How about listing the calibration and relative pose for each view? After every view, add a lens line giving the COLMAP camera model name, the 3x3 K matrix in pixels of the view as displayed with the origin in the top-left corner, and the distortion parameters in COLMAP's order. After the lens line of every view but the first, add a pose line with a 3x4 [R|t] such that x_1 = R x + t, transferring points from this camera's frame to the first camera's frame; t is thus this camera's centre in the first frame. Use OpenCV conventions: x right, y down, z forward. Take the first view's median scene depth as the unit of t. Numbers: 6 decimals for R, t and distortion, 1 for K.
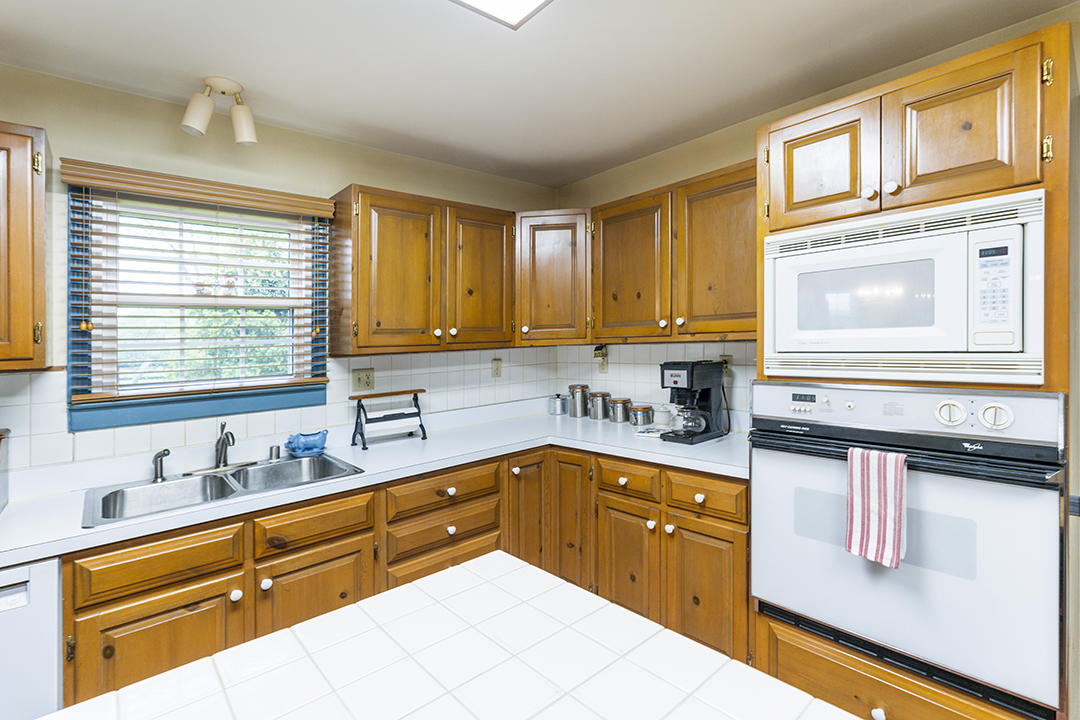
lens RADIAL K [[503.7, 0, 542.4], [0, 503.7, 330.6], [0, 0, 1]] dist [0.000959, 0.000341]
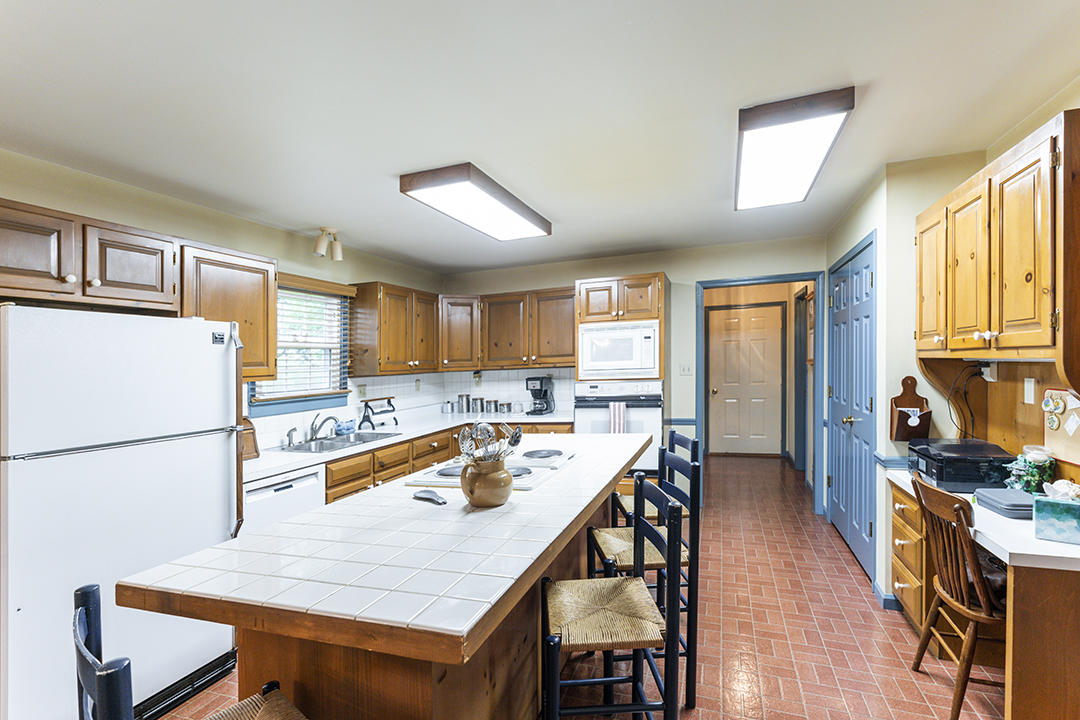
lens RADIAL K [[512.2, 0, 540.1], [0, 512.2, 364.4], [0, 0, 1]] dist [0.000042, 0.000044]
pose [[0.874833, -0.000558, 0.484424, -0.708725], [0.000788, 1.000000, -0.000270, 0.008611], [-0.484424, 0.000618, 0.874833, -0.839206]]
